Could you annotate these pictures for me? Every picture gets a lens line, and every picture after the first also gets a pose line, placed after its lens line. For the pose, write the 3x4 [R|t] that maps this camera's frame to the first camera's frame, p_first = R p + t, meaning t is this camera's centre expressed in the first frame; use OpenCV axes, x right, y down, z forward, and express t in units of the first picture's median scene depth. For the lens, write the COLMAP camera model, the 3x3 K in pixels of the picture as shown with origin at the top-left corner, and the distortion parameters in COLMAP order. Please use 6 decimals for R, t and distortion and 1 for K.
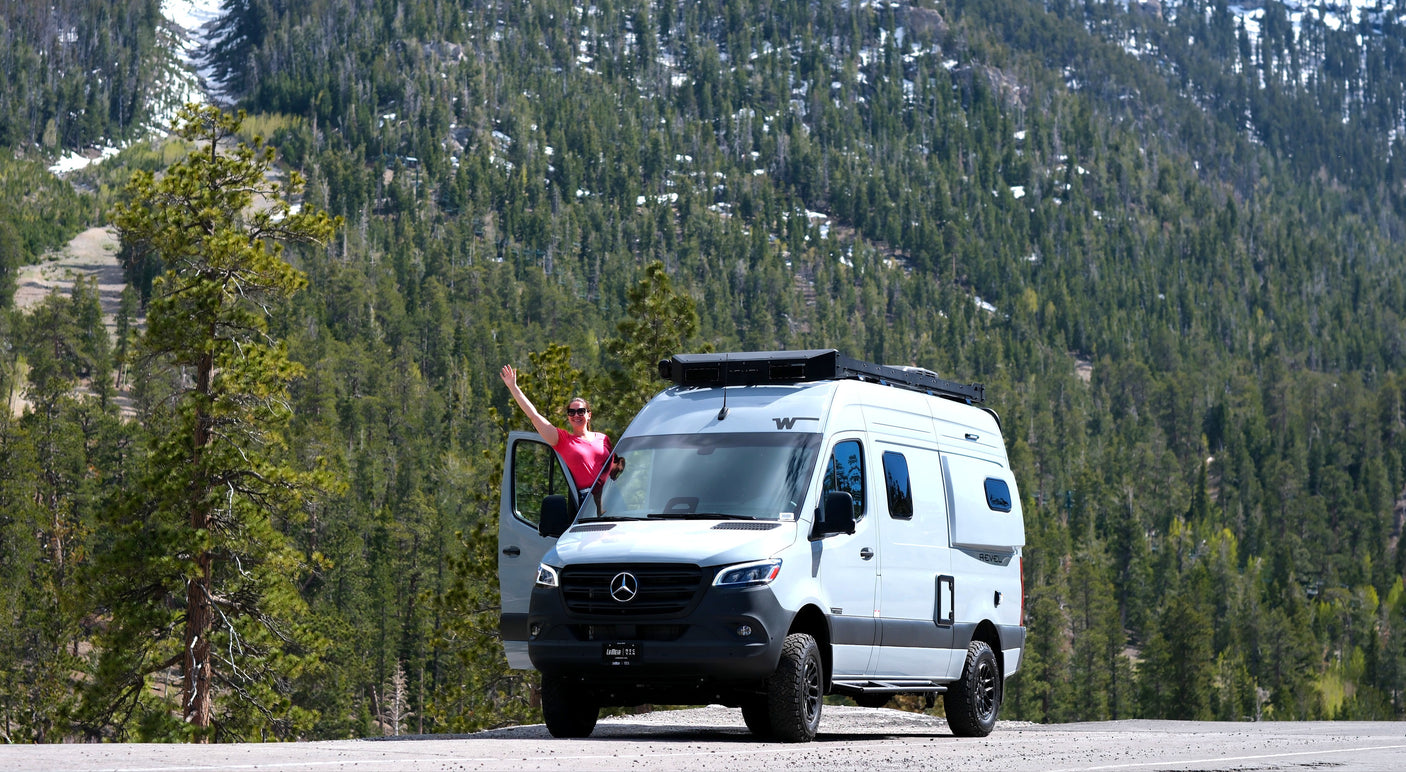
lens RADIAL K [[3486.0, 0, 703.0], [0, 3486.0, 386.0], [0, 0, 1]] dist [0.132169, 0.140288]
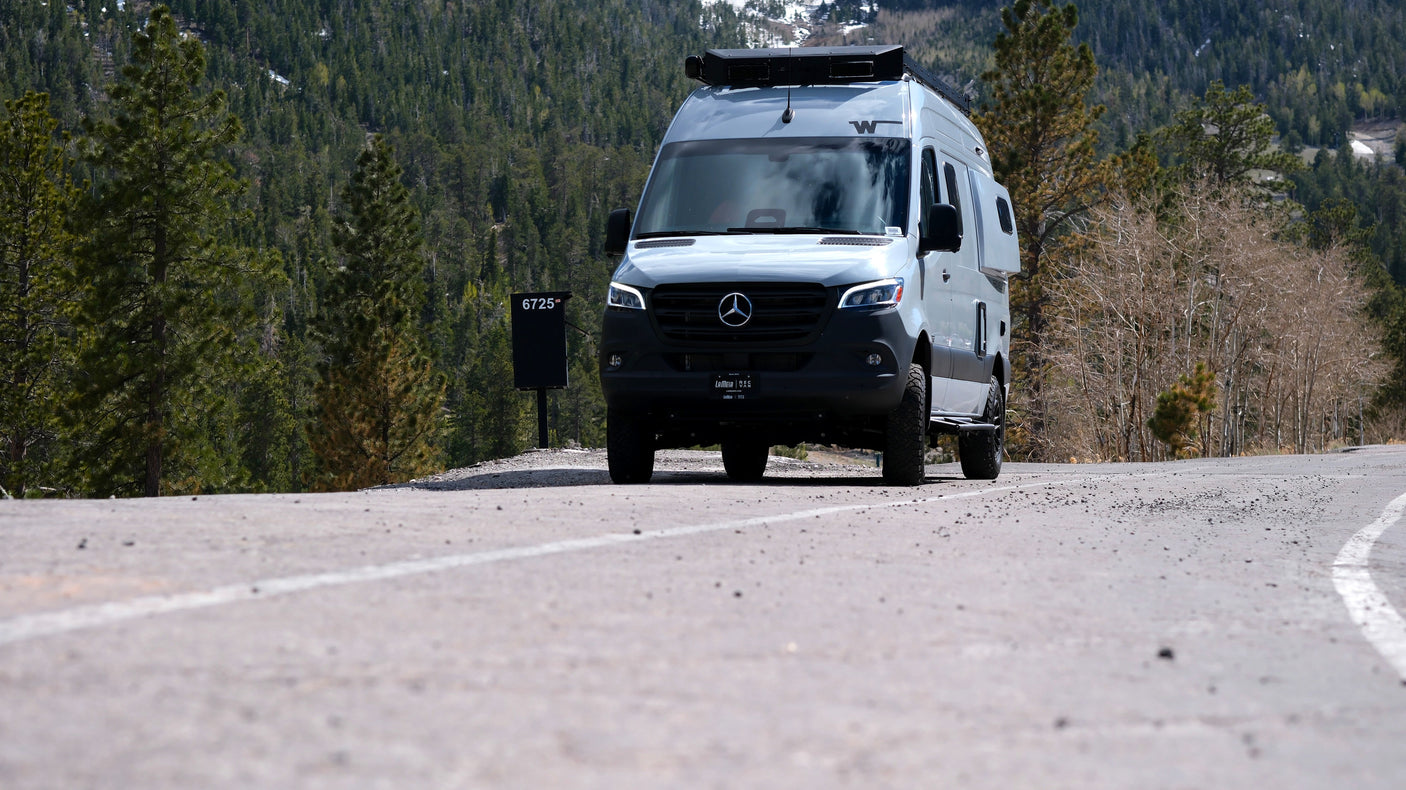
lens RADIAL K [[3316.9, 0, 703.0], [0, 3316.9, 395.0], [0, 0, 1]] dist [0.059924, -0.649041]
pose [[0.978776, -0.004120, 0.204890, -0.187691], [-0.010597, 0.997443, 0.070677, 0.019336], [-0.204658, -0.071348, 0.976230, 0.182606]]
